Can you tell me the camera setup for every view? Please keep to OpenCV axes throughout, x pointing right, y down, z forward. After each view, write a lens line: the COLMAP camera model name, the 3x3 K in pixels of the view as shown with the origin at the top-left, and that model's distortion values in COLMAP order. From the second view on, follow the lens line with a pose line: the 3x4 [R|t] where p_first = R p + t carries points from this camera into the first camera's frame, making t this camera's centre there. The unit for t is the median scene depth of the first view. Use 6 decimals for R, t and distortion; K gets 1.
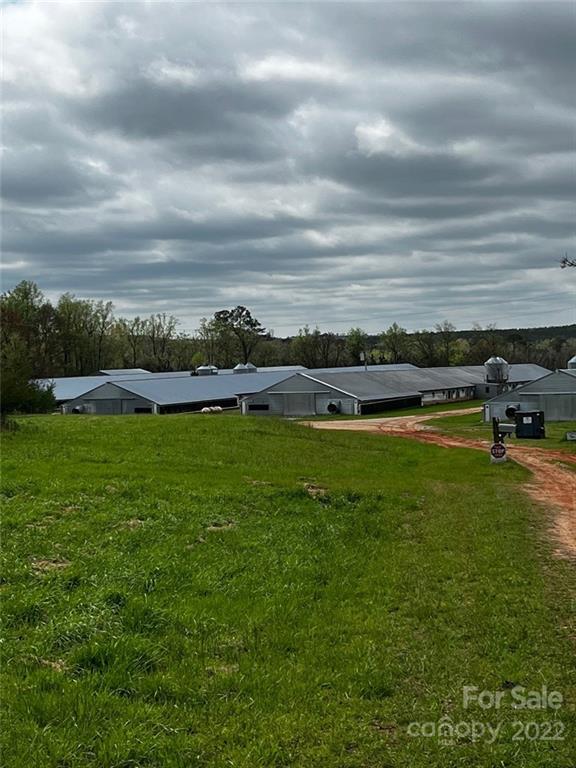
lens RADIAL K [[1484.2, 0, 288.0], [0, 1484.2, 384.0], [0, 0, 1]] dist [-0.038678, -0.116585]
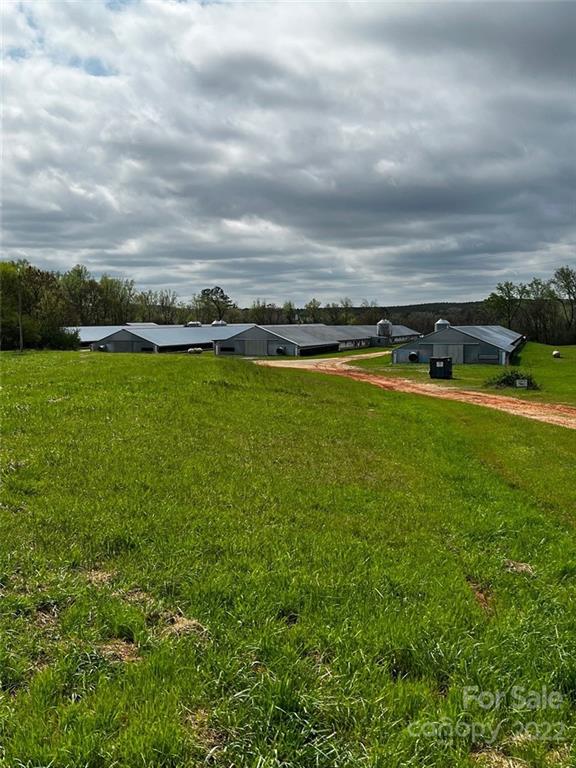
lens RADIAL K [[848.7, 0, 288.0], [0, 848.7, 384.0], [0, 0, 1]] dist [0.006127, 0.003947]
pose [[0.998497, 0.019956, 0.051046, -0.001064], [-0.022773, 0.998215, 0.055219, 0.002066], [-0.049853, -0.056298, 0.997169, 0.140979]]
